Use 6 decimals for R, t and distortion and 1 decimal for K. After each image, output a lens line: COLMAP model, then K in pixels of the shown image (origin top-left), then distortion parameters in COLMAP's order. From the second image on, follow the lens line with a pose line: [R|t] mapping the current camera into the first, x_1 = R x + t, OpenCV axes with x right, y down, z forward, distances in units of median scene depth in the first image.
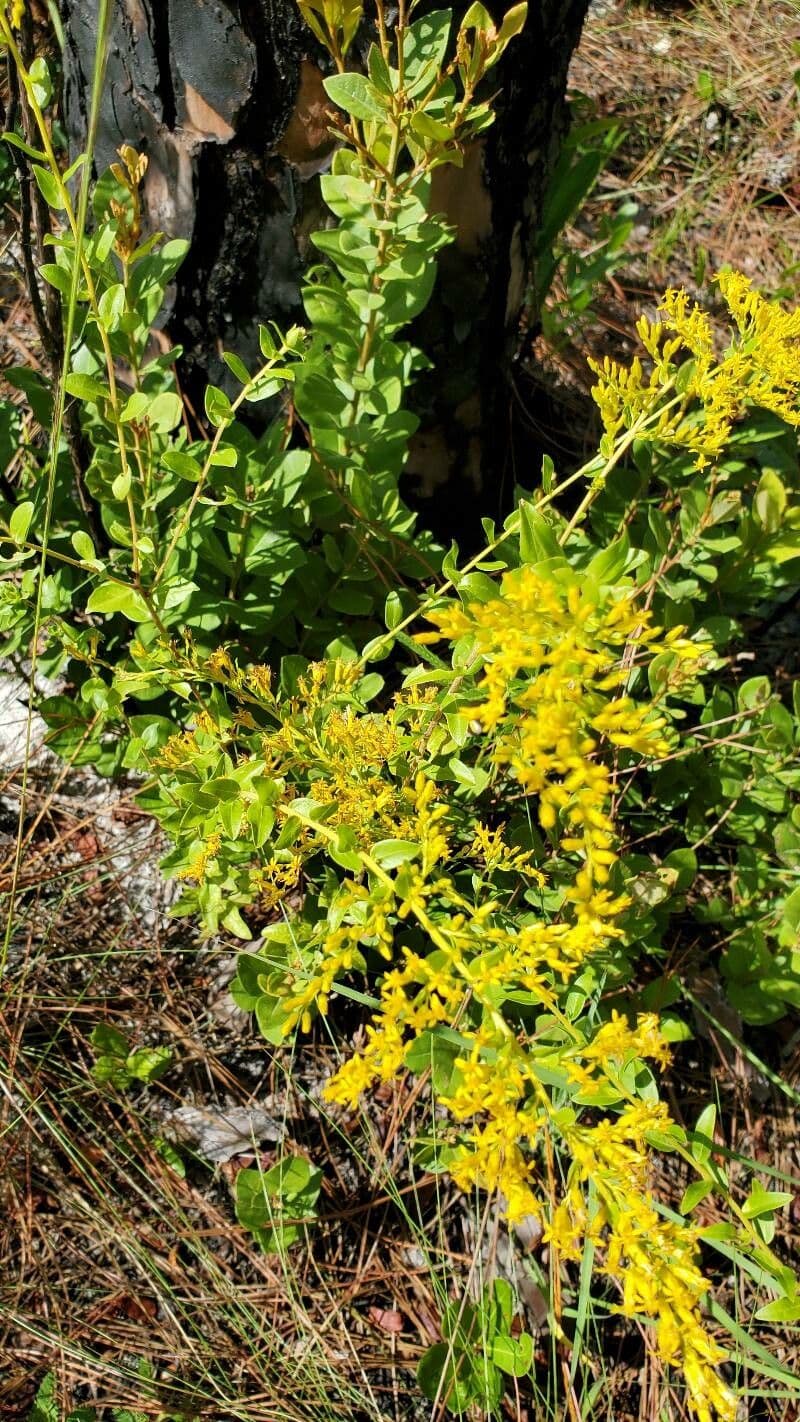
lens RADIAL K [[1296.9, 0, 400.0], [0, 1296.9, 711.0], [0, 0, 1]] dist [0.050138, 0.248061]
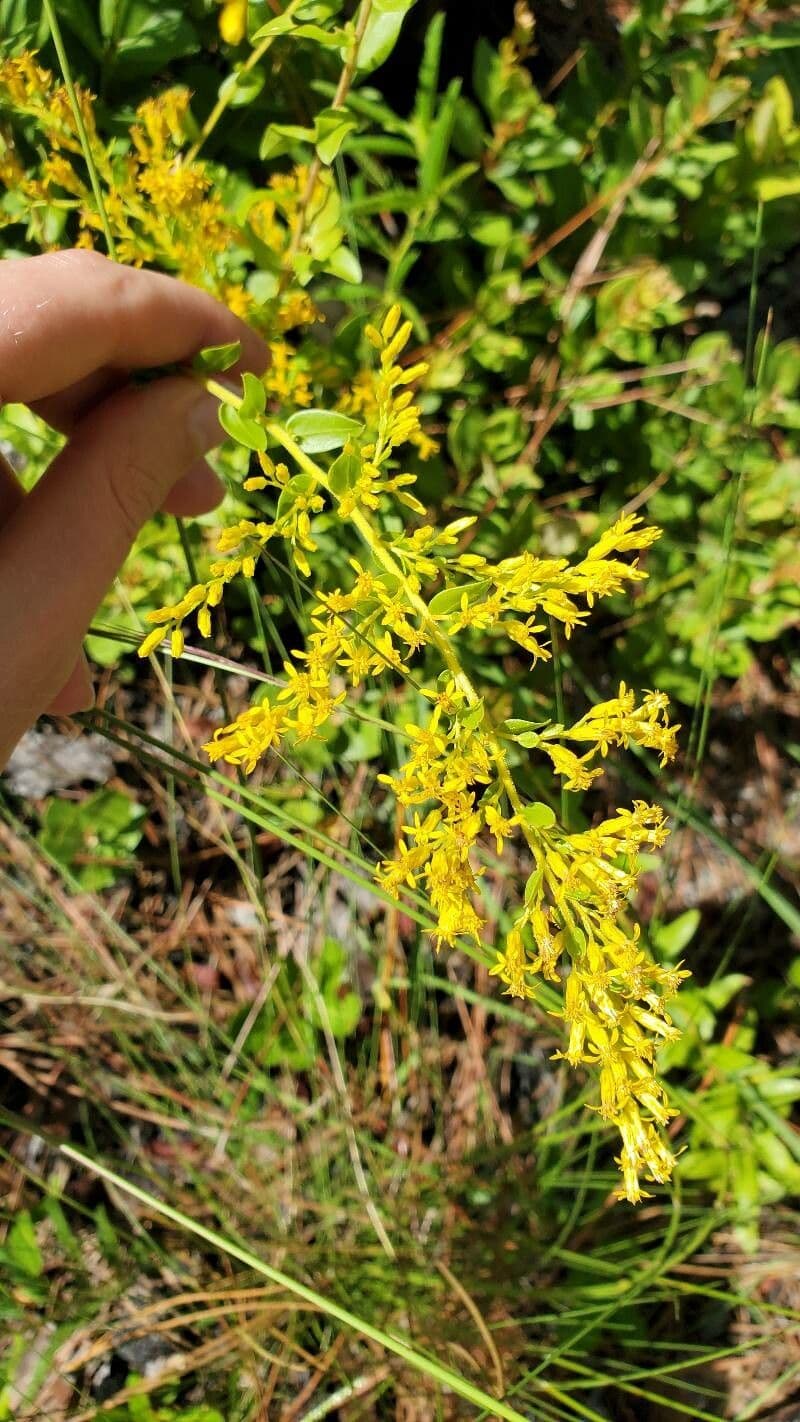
lens RADIAL K [[1296.9, 0, 400.0], [0, 1296.9, 711.0], [0, 0, 1]] dist [0.050138, 0.248061]
pose [[0.977749, 0.142922, 0.153560, -0.038364], [-0.177684, 0.953346, 0.244048, 0.051601], [-0.111516, -0.265902, 0.957528, 0.188507]]
